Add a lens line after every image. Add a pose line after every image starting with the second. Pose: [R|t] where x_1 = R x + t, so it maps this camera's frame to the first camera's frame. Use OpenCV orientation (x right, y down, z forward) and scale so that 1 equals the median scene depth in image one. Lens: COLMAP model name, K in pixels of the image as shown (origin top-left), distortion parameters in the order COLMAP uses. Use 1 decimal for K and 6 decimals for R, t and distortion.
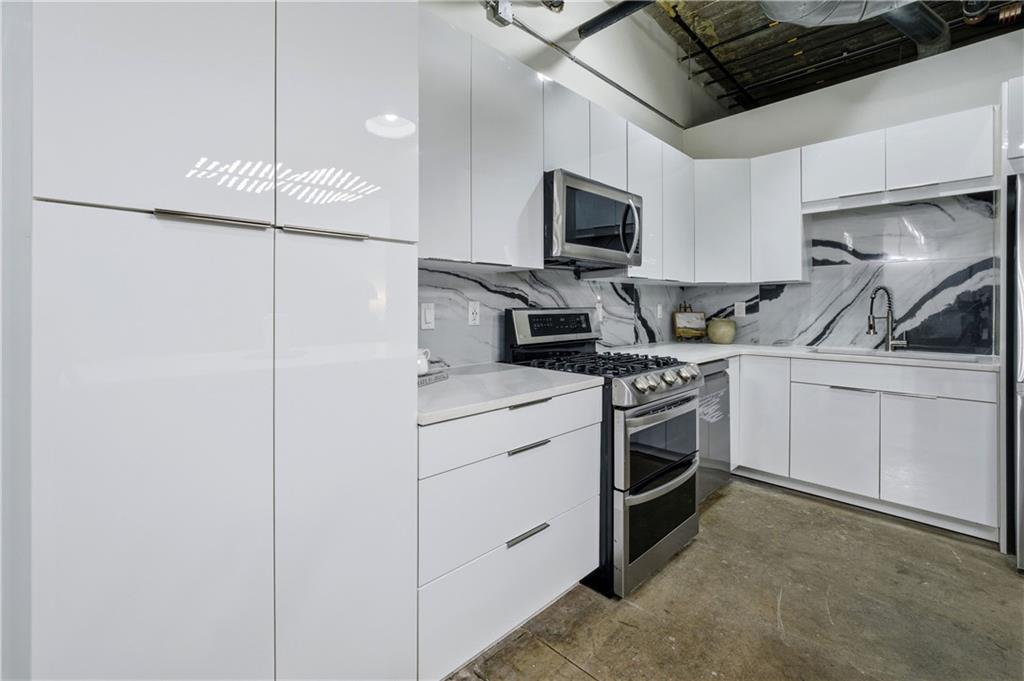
lens RADIAL K [[439.1, 0, 472.2], [0, 439.1, 307.8], [0, 0, 1]] dist [0.001045, 0.001075]
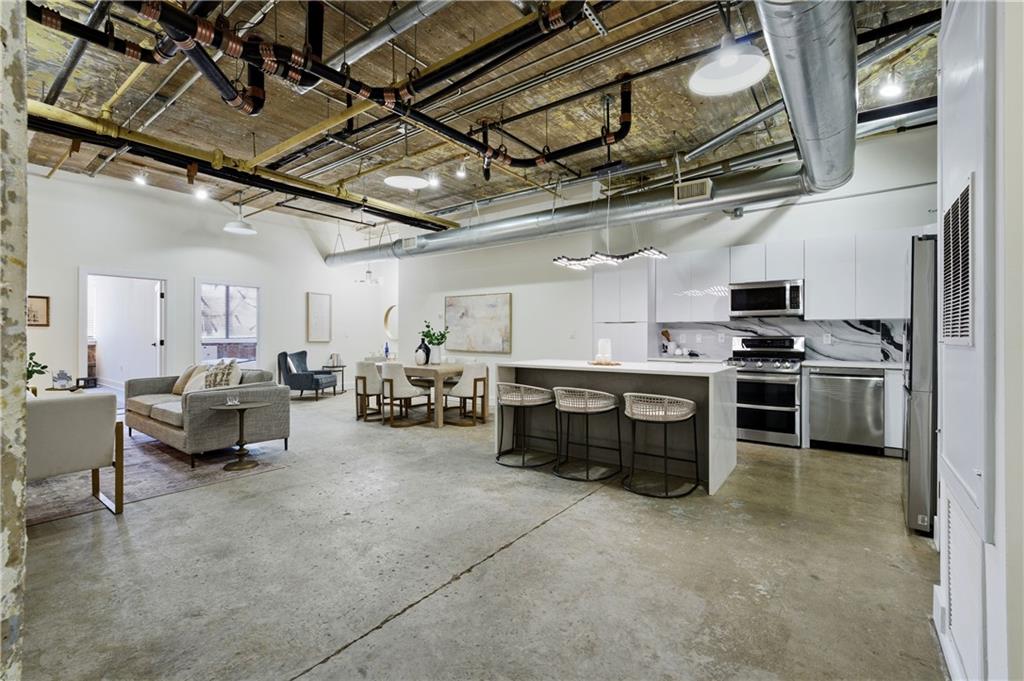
lens RADIAL K [[446.2, 0, 510.3], [0, 446.2, 333.8], [0, 0, 1]] dist [0.000147, 0.000023]
pose [[0.192526, 0.000881, -0.981291, 1.714233], [-0.000093, 1.000000, 0.000879, -0.010132], [0.981292, -0.000078, 0.192526, -0.534161]]
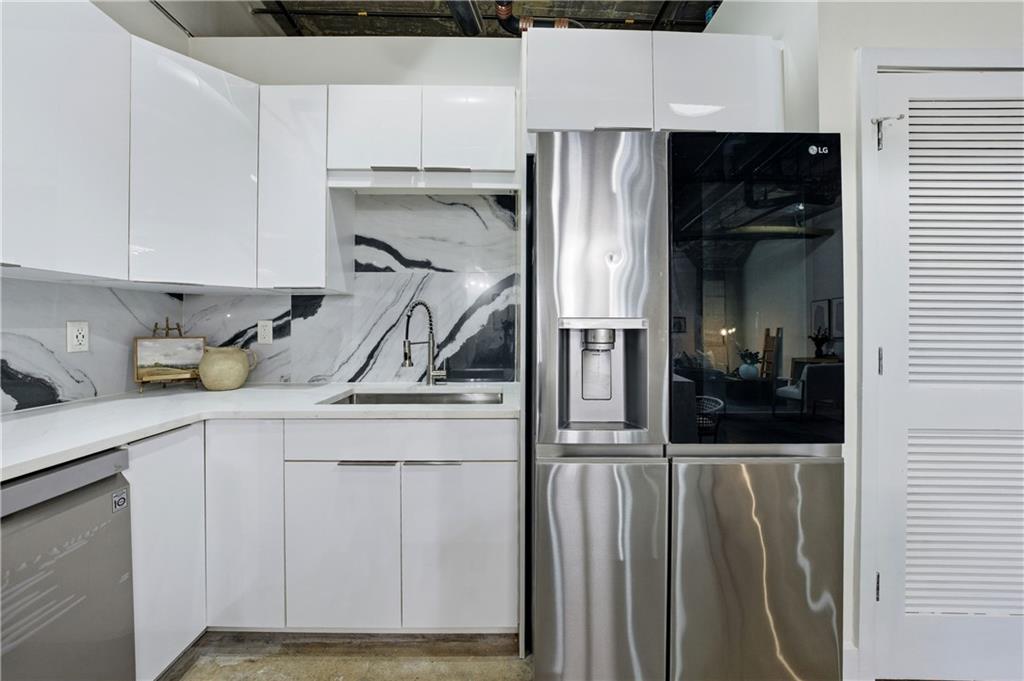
lens RADIAL K [[363.6, 0, 512.1], [0, 363.6, 335.5], [0, 0, 1]] dist [0.000060, 0.000045]
pose [[0.658081, -0.016440, 0.752768, 0.525960], [-0.000081, 0.999760, 0.021906, -0.003355], [-0.752947, -0.014477, 0.657922, 0.439266]]
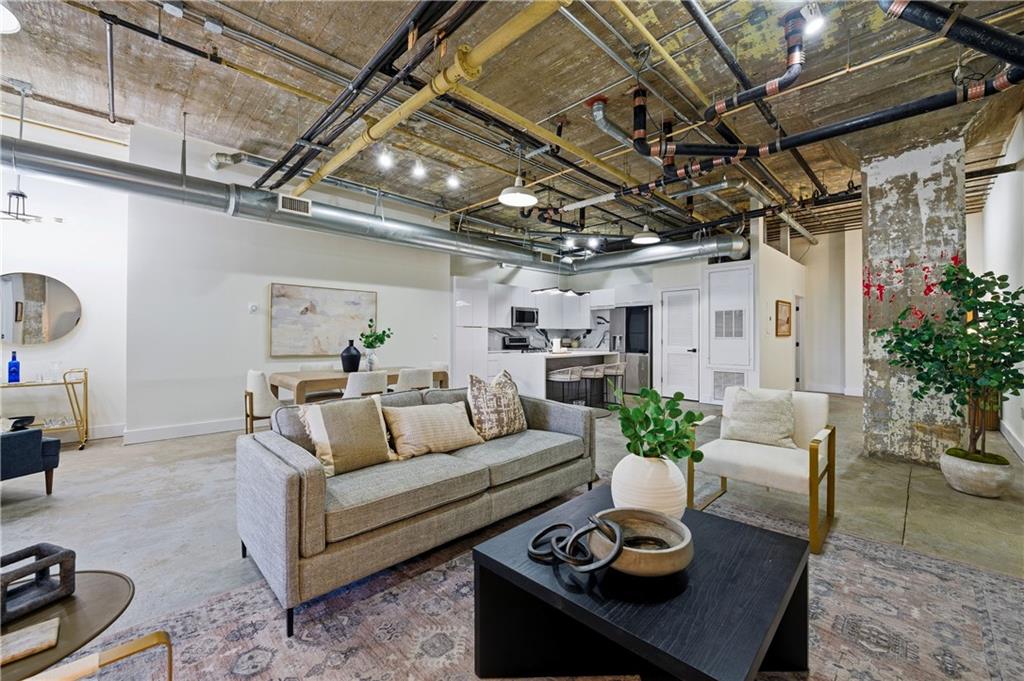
lens RADIAL K [[405.2, 0, 514.2], [0, 405.2, 336.2], [0, 0, 1]] dist [0.000610, 0.000168]
pose [[0.998871, 0.001737, 0.047467, -0.009551], [-0.001685, 0.999998, -0.001131, 0.001504], [-0.047469, 0.001050, 0.998872, -2.199128]]
